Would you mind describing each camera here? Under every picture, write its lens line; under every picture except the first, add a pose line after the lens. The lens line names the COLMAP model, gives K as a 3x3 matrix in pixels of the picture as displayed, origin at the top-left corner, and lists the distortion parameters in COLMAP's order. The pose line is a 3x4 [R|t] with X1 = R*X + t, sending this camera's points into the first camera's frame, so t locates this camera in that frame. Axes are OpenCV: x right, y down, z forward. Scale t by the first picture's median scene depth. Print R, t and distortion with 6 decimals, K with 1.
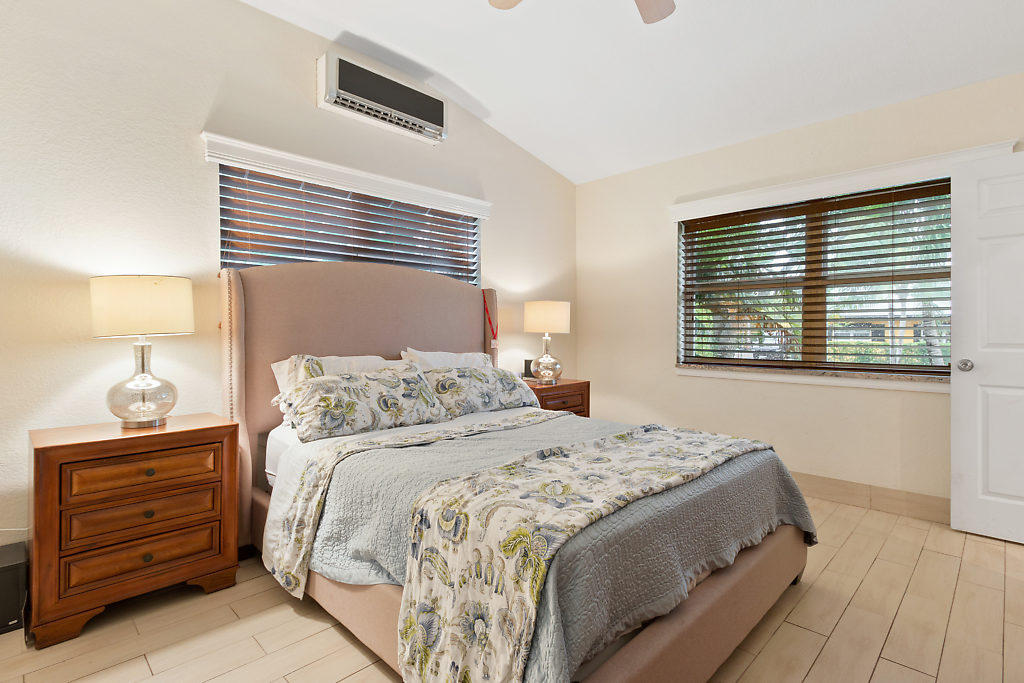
lens RADIAL K [[487.4, 0, 511.6], [0, 487.4, 321.5], [0, 0, 1]] dist [0.001597, 0.000817]
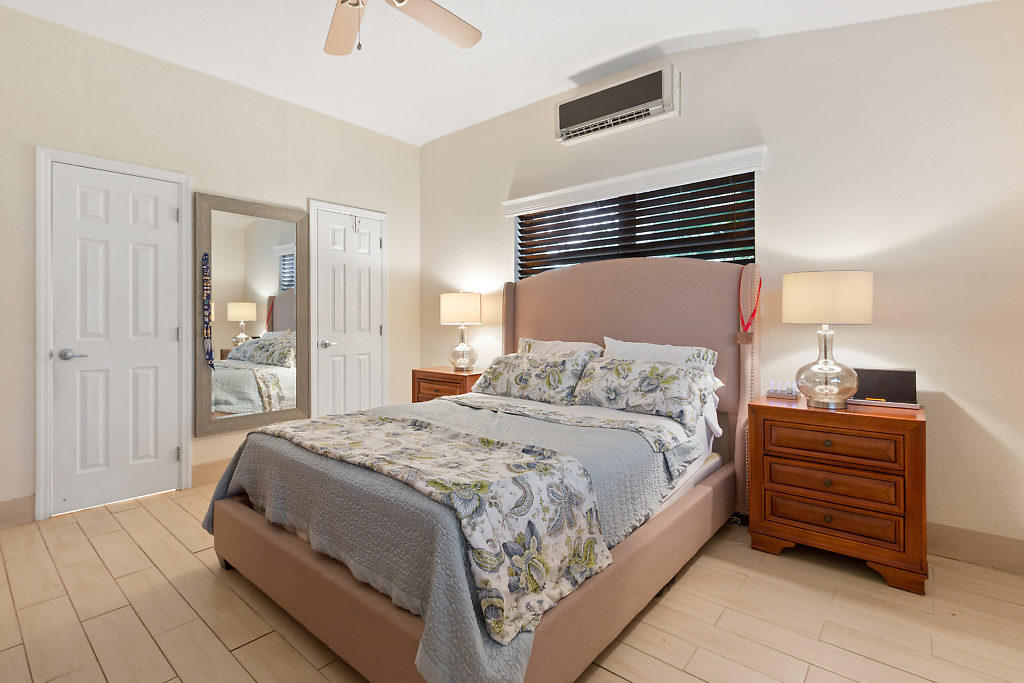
lens RADIAL K [[427.0, 0, 512.8], [0, 427.0, 317.8], [0, 0, 1]] dist [-0.000527, -0.000022]
pose [[0.156594, -0.009737, -0.987615, 0.691797], [0.019092, 0.999794, -0.006830, 0.016368], [0.987478, -0.017786, 0.156748, 0.679633]]
